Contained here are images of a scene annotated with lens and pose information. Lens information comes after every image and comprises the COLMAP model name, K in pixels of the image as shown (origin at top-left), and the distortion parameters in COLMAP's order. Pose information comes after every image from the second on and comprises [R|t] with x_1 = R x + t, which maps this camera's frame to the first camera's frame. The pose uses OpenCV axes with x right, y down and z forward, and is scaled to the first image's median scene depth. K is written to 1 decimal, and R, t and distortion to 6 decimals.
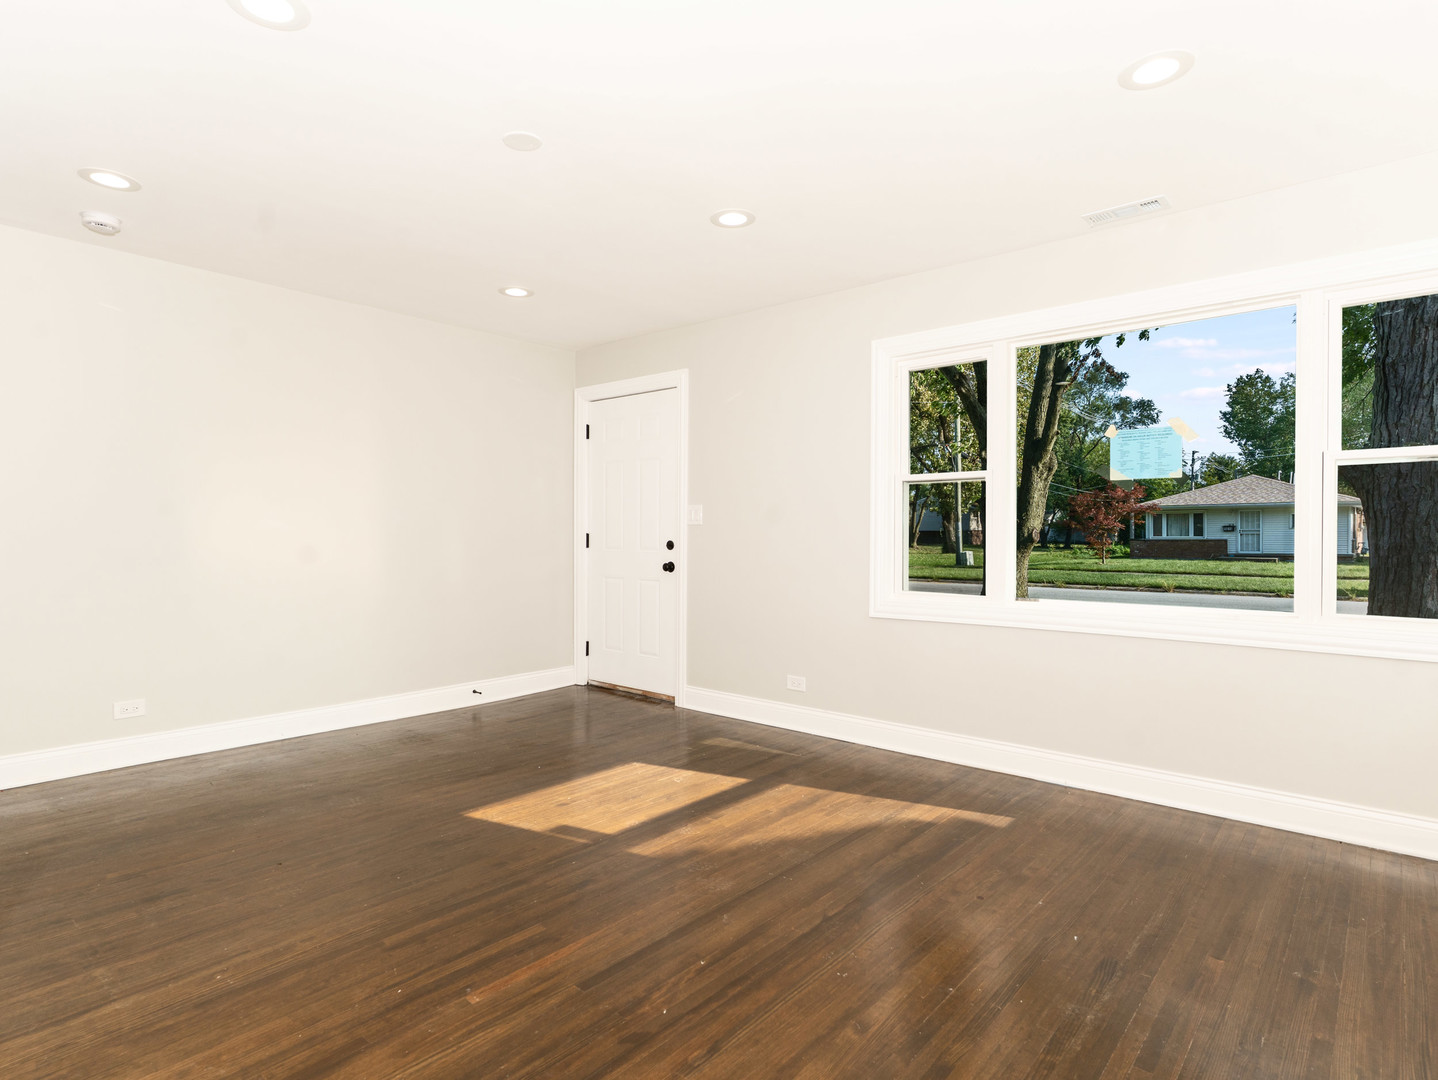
lens RADIAL K [[779.1, 0, 715.8], [0, 779.1, 537.1], [0, 0, 1]] dist [0.011030, -0.002788]
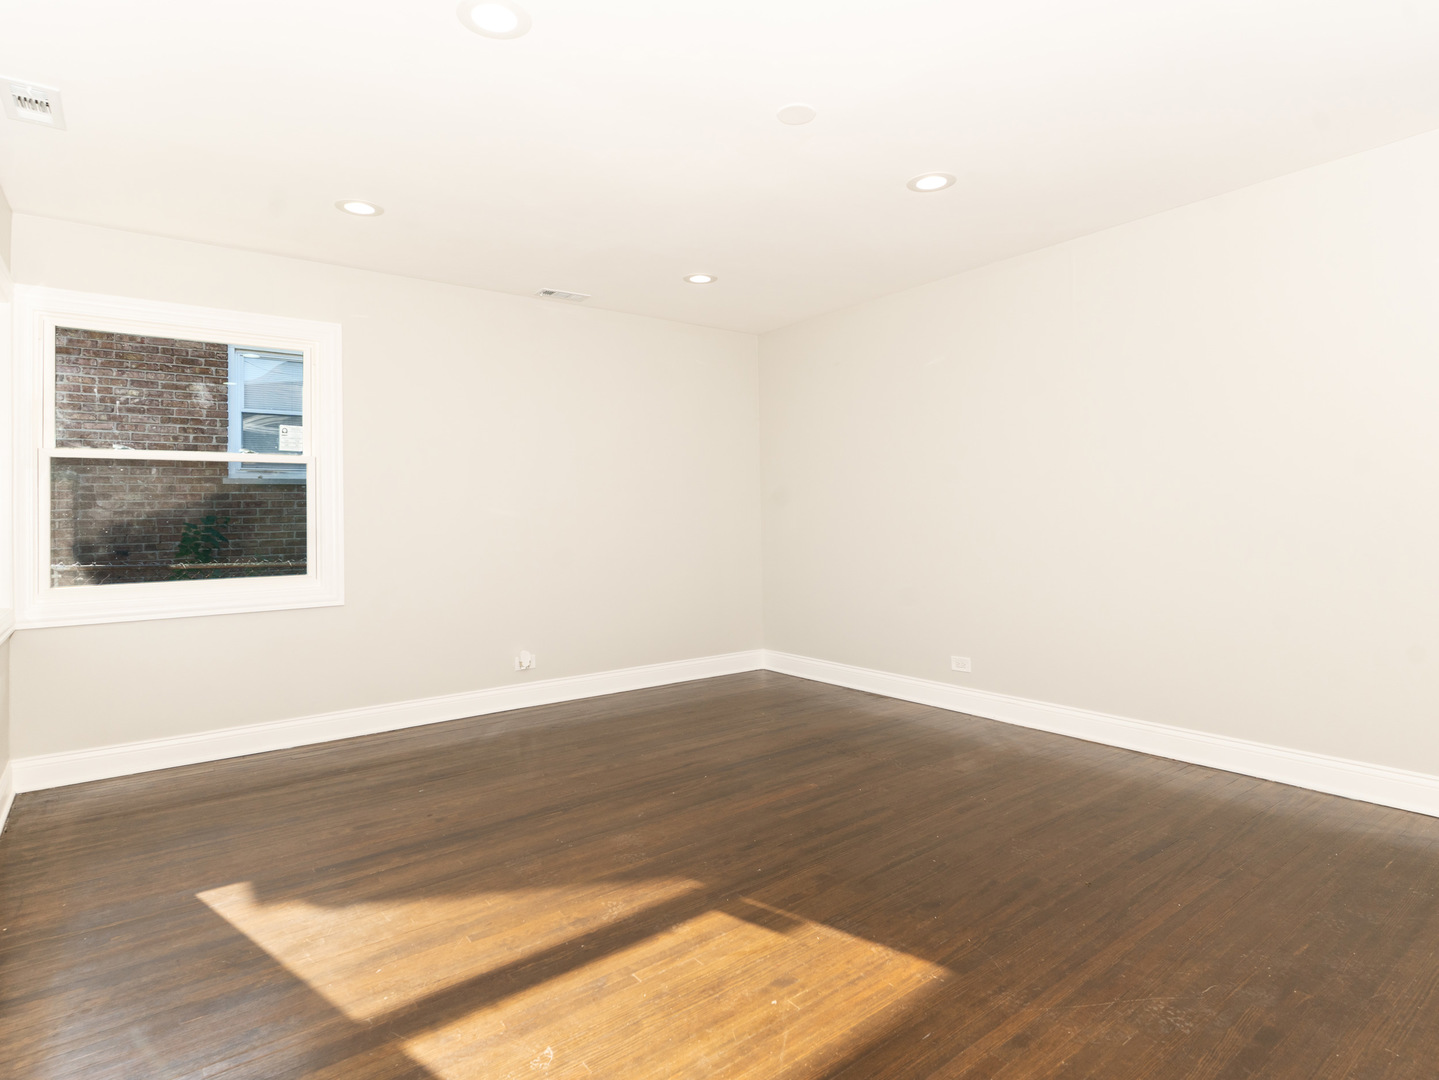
lens RADIAL K [[779.6, 0, 718.3], [0, 779.6, 531.7], [0, 0, 1]] dist [0.011030, -0.002788]
pose [[-0.977607, 0.010972, 0.210153, -0.295626], [0.018547, 0.999246, 0.034108, -0.013965], [-0.209620, 0.037242, -0.977073, 1.685082]]
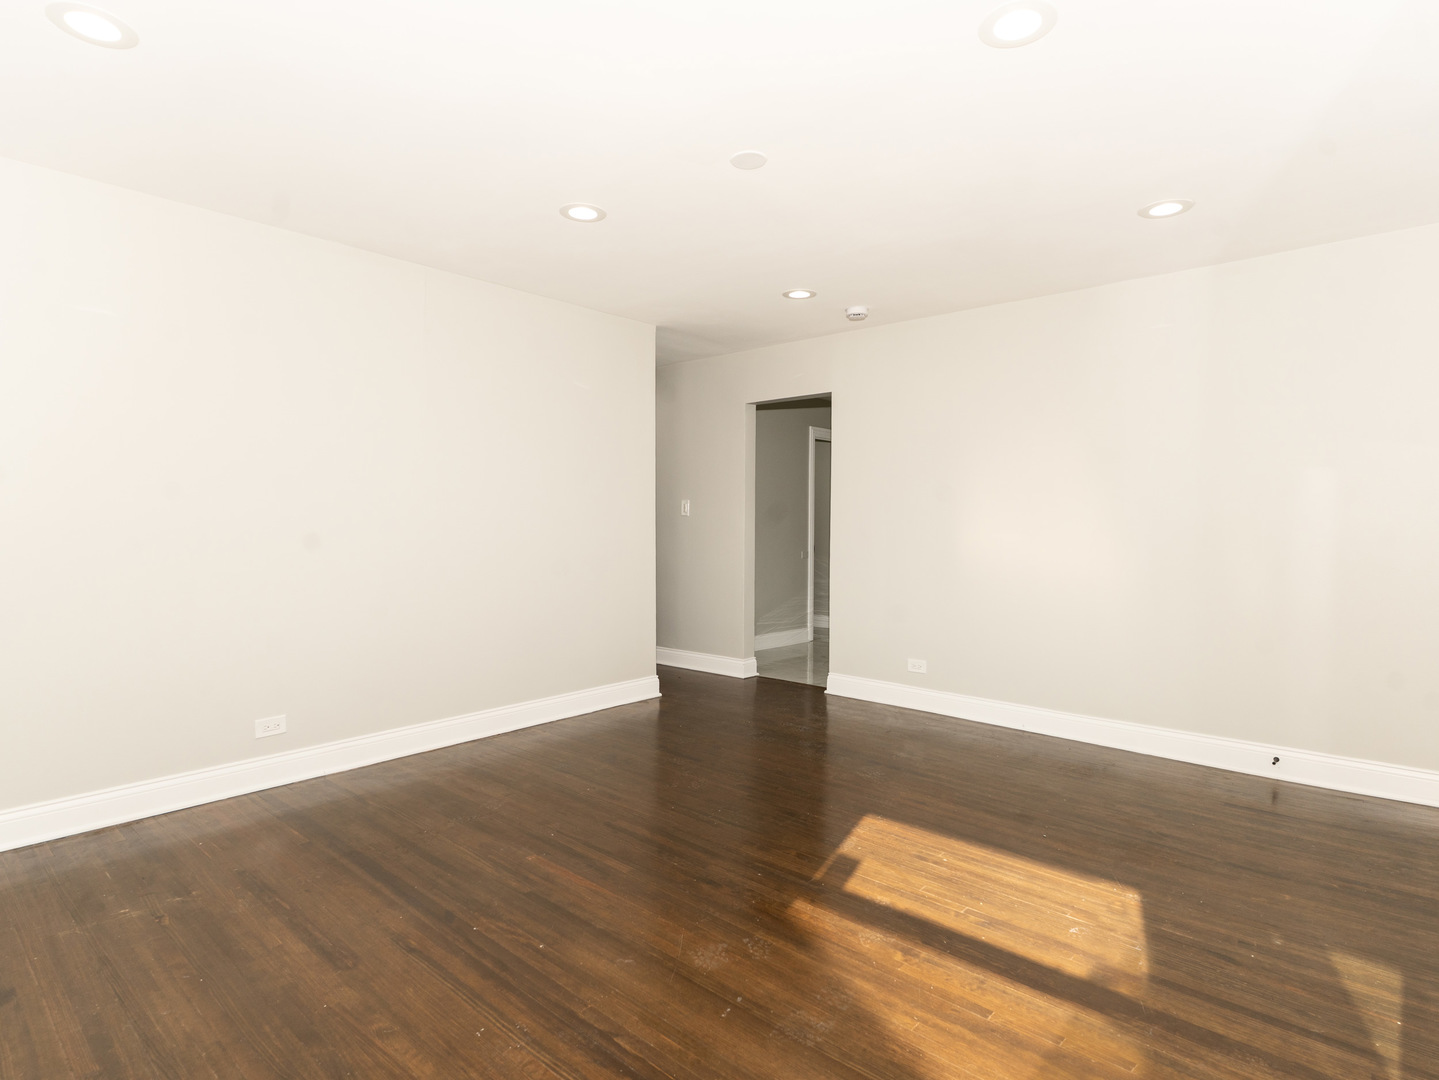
lens RADIAL K [[779.6, 0, 717.3], [0, 779.6, 534.8], [0, 0, 1]] dist [0.011030, -0.002788]
pose [[-0.013070, 0.010899, -0.999855, 0.690488], [-0.015653, 0.999816, 0.011103, -0.010546], [0.999792, 0.015796, -0.012897, 0.845874]]
